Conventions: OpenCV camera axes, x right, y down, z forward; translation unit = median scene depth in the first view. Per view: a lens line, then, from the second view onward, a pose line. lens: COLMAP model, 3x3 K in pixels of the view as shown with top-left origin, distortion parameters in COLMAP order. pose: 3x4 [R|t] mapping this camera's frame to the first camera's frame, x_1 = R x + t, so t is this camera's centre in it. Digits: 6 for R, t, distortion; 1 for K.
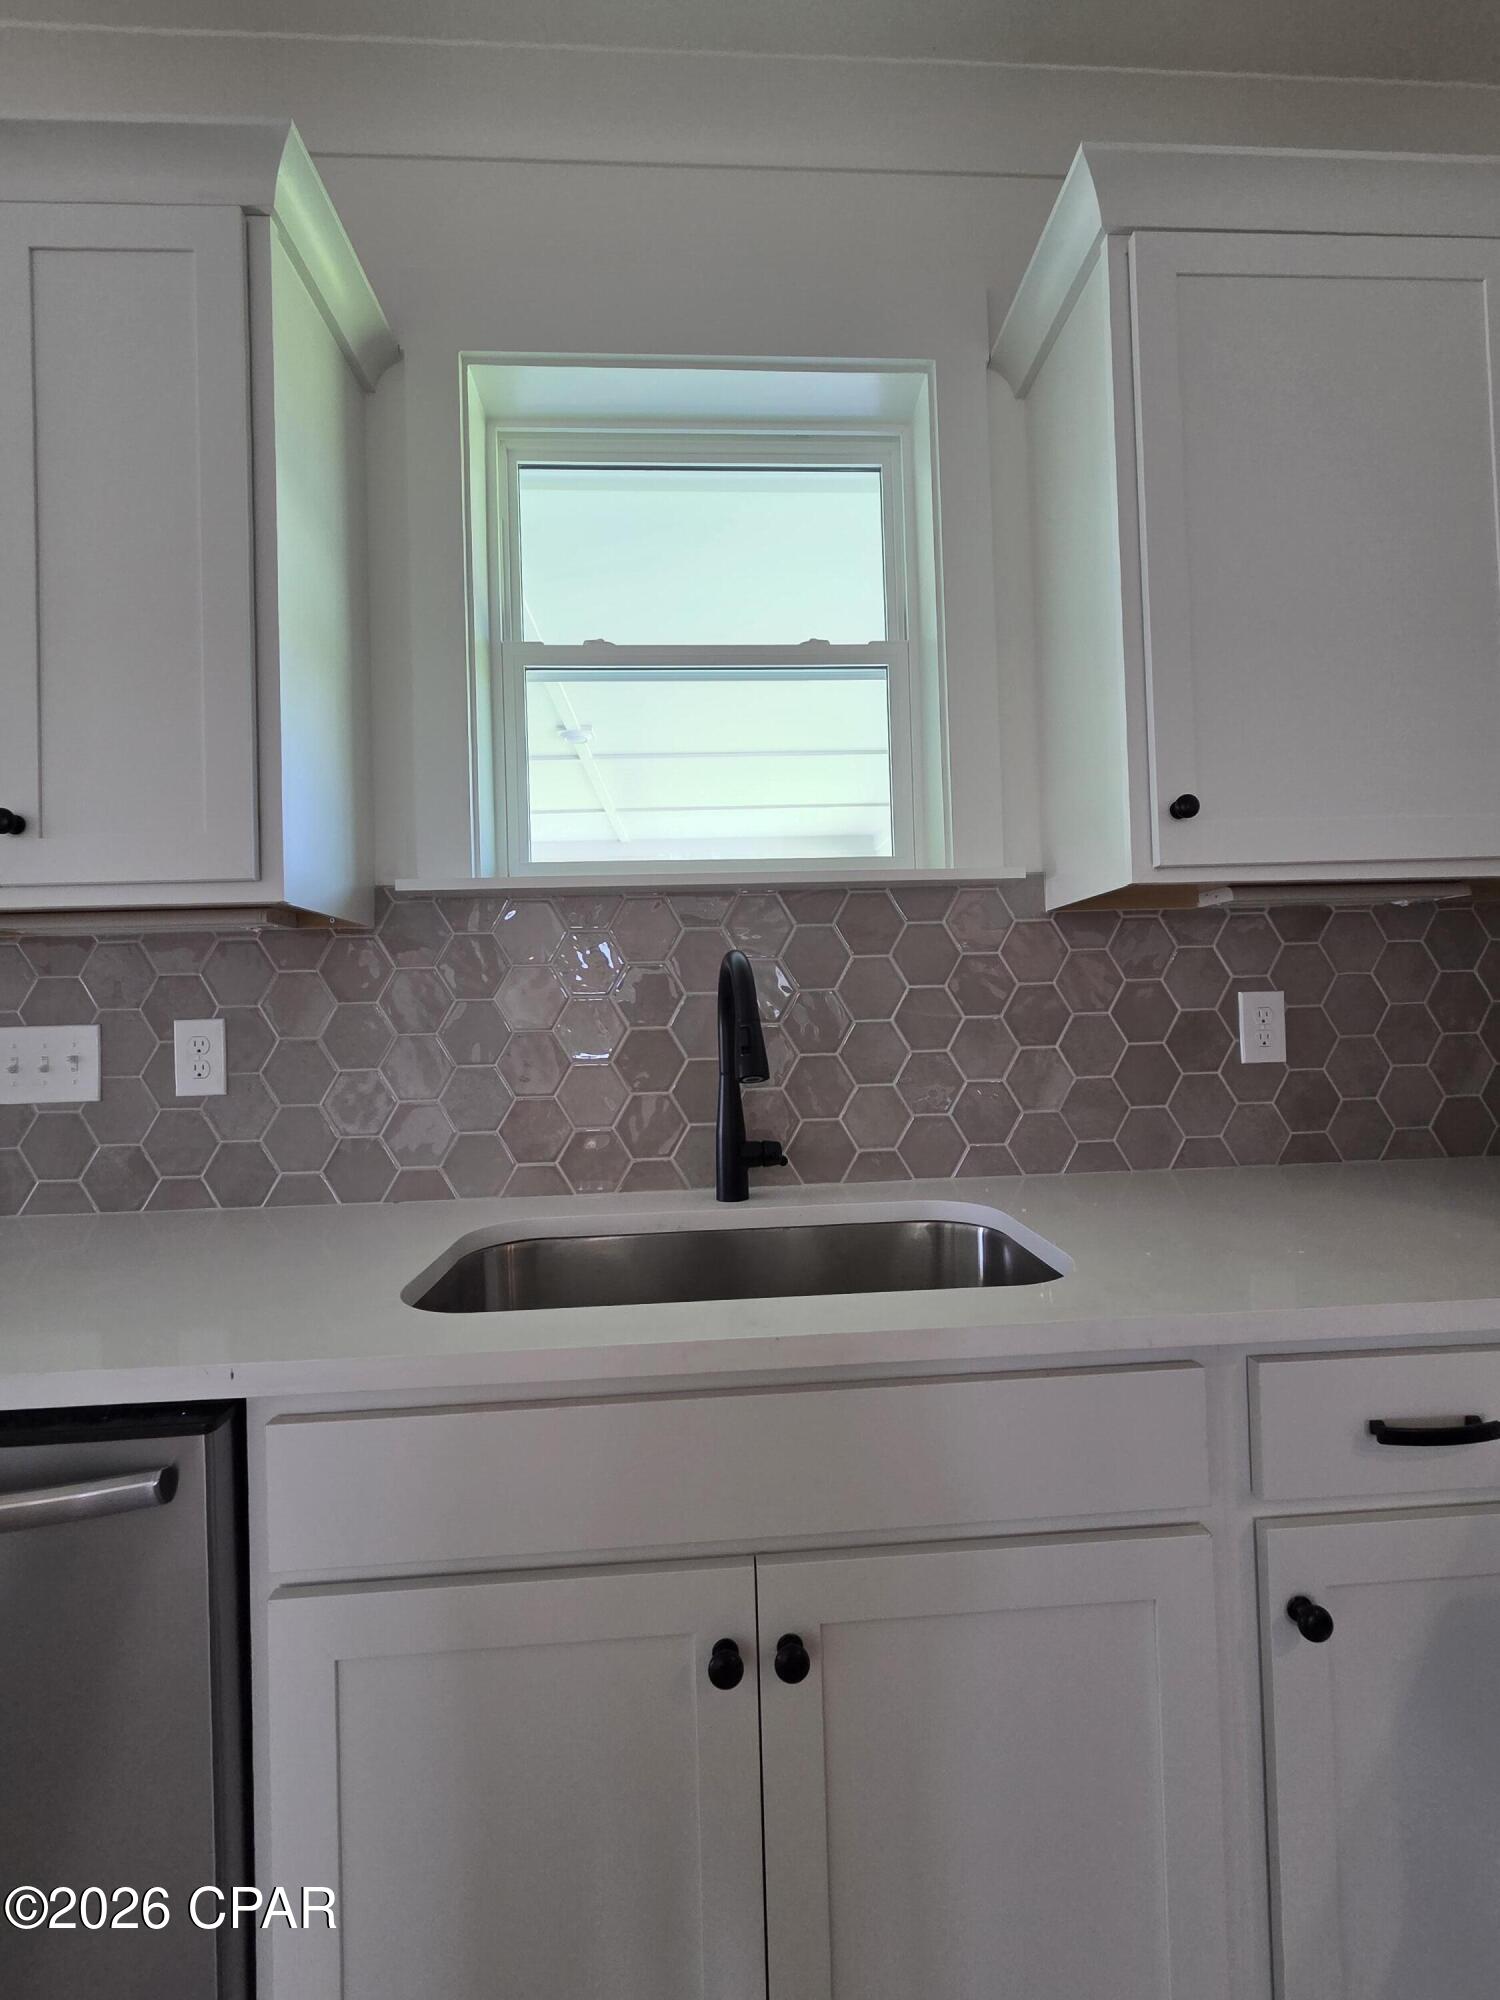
lens RADIAL K [[810.3, 0, 758.6], [0, 810.3, 999.0], [0, 0, 1]] dist [0.000521, 0.000054]
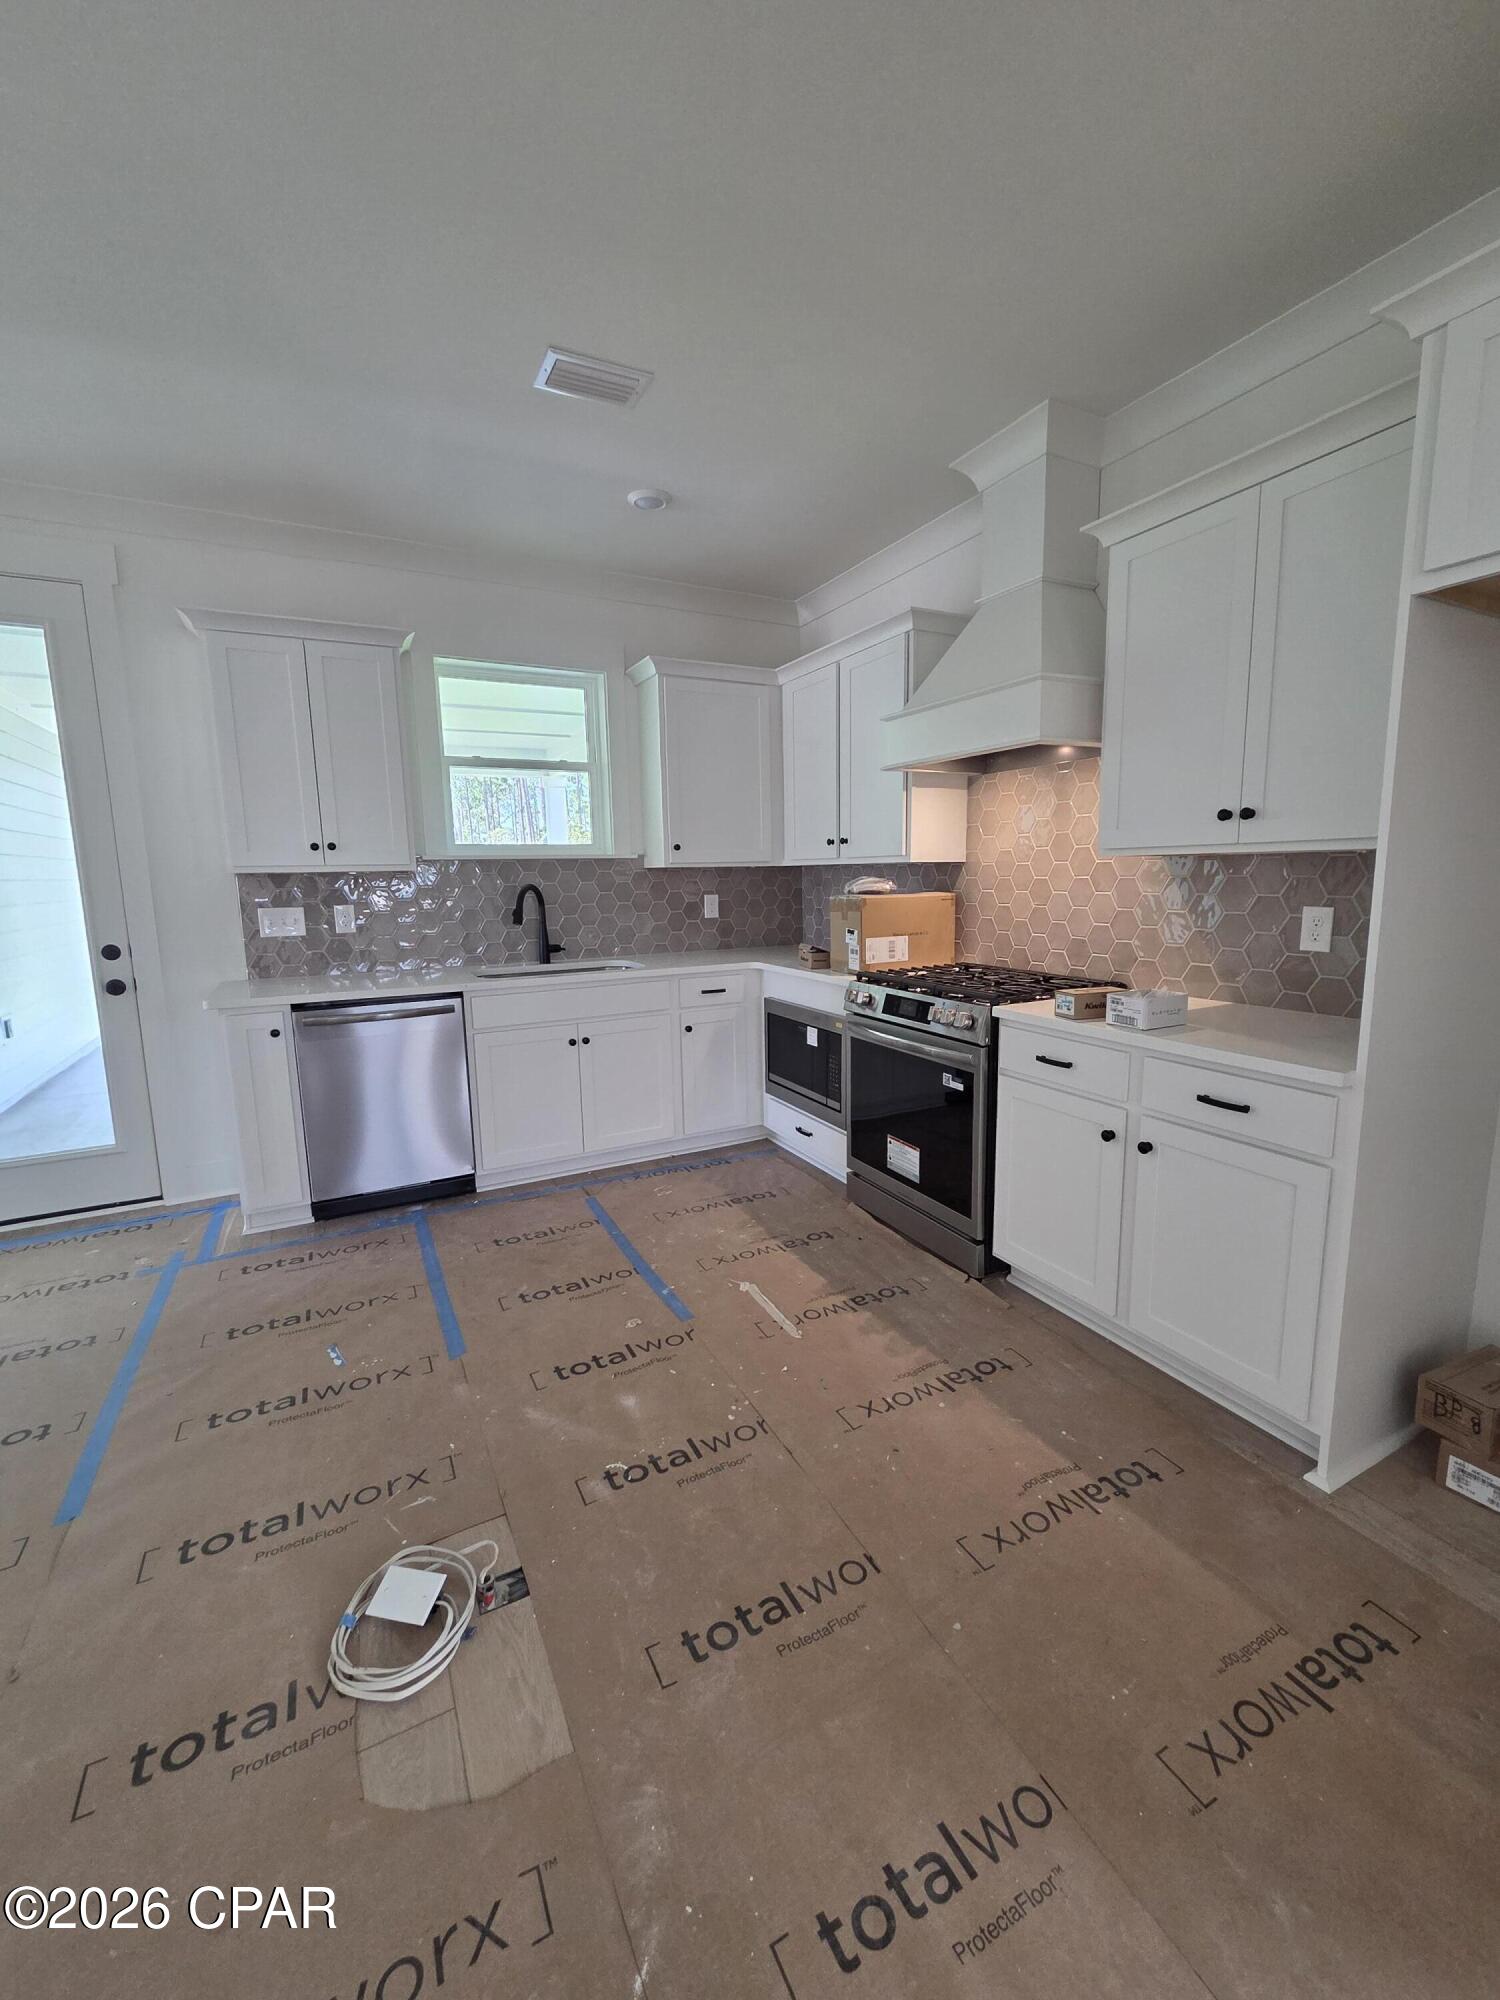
lens RADIAL K [[810.3, 0, 753.2], [0, 810.3, 994.5], [0, 0, 1]] dist [0.000521, 0.000054]
pose [[0.911825, -0.046877, 0.407894, -0.529497], [-0.017500, 0.988121, 0.152680, -0.110935], [-0.410206, -0.146356, 0.900173, -1.955068]]
